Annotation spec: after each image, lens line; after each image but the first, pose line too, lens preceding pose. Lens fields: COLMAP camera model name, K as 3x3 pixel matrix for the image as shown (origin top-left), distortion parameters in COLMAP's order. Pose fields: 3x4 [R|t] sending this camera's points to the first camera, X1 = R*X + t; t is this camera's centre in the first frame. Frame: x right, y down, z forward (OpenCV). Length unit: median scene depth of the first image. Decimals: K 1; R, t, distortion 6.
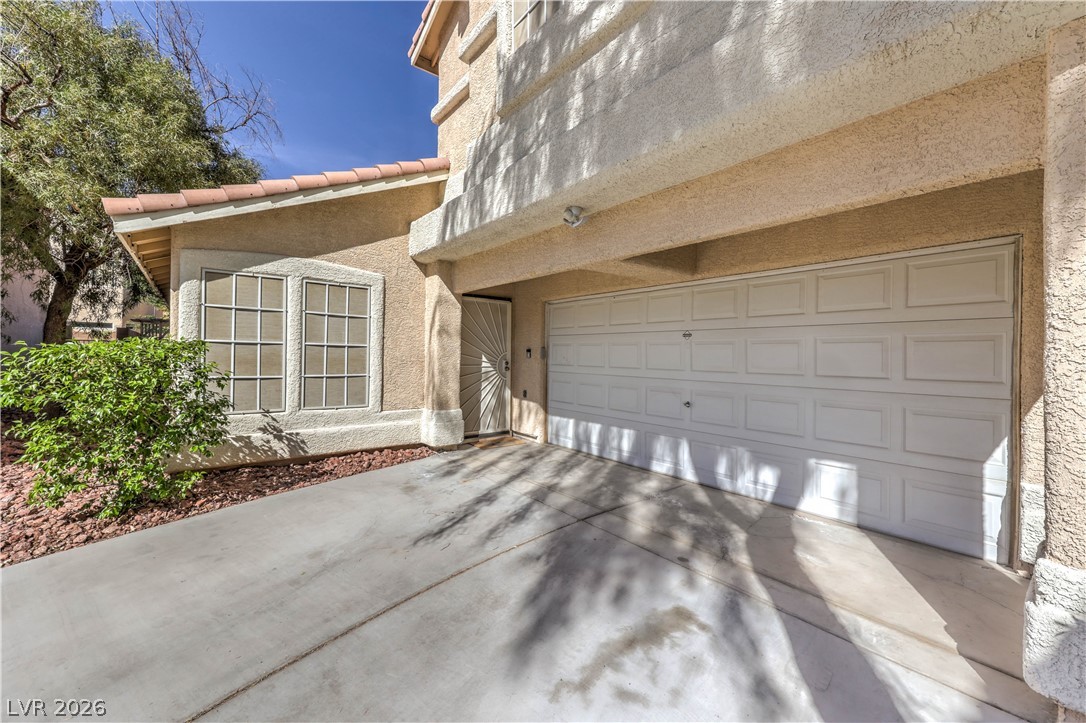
lens RADIAL K [[453.7, 0, 515.2], [0, 453.7, 355.5], [0, 0, 1]] dist [0.018872, 0.000051]
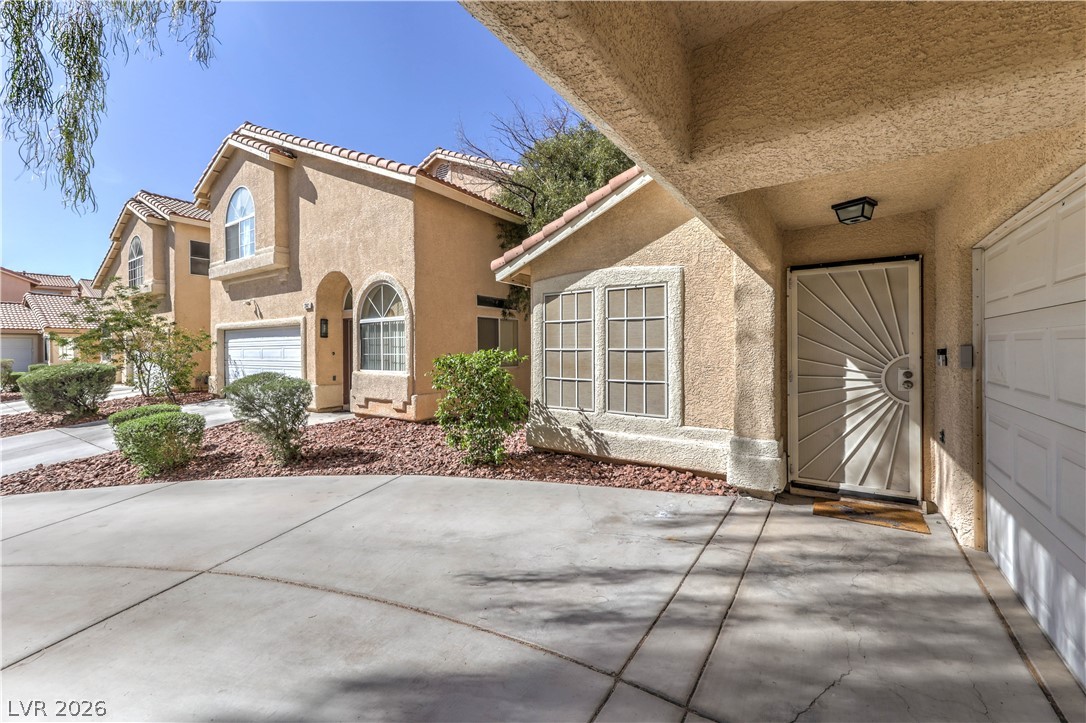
lens RADIAL K [[447.9, 0, 577.0], [0, 447.9, 348.4], [0, 0, 1]] dist [0.000943, 0.000029]
pose [[0.322242, -0.014824, -0.946541, 0.485088], [0.010536, 0.999872, -0.012072, -0.016293], [0.946599, -0.006083, 0.322357, 0.596081]]
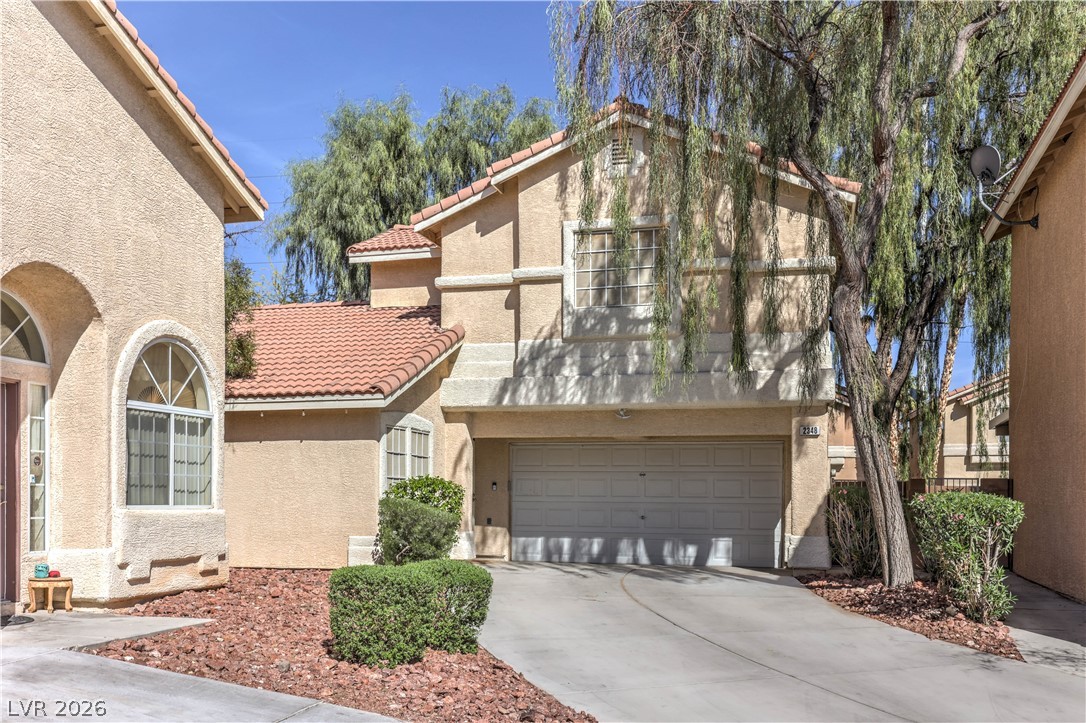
lens RADIAL K [[984.3, 0, 543.1], [0, 984.3, 515.6], [0, 0, 1]] dist [-0.003679, -0.001249]
pose [[0.806111, -0.017888, 0.591494, -1.813148], [0.003393, 0.999666, 0.025607, 0.009760], [-0.591755, -0.018635, 0.805903, -1.480251]]
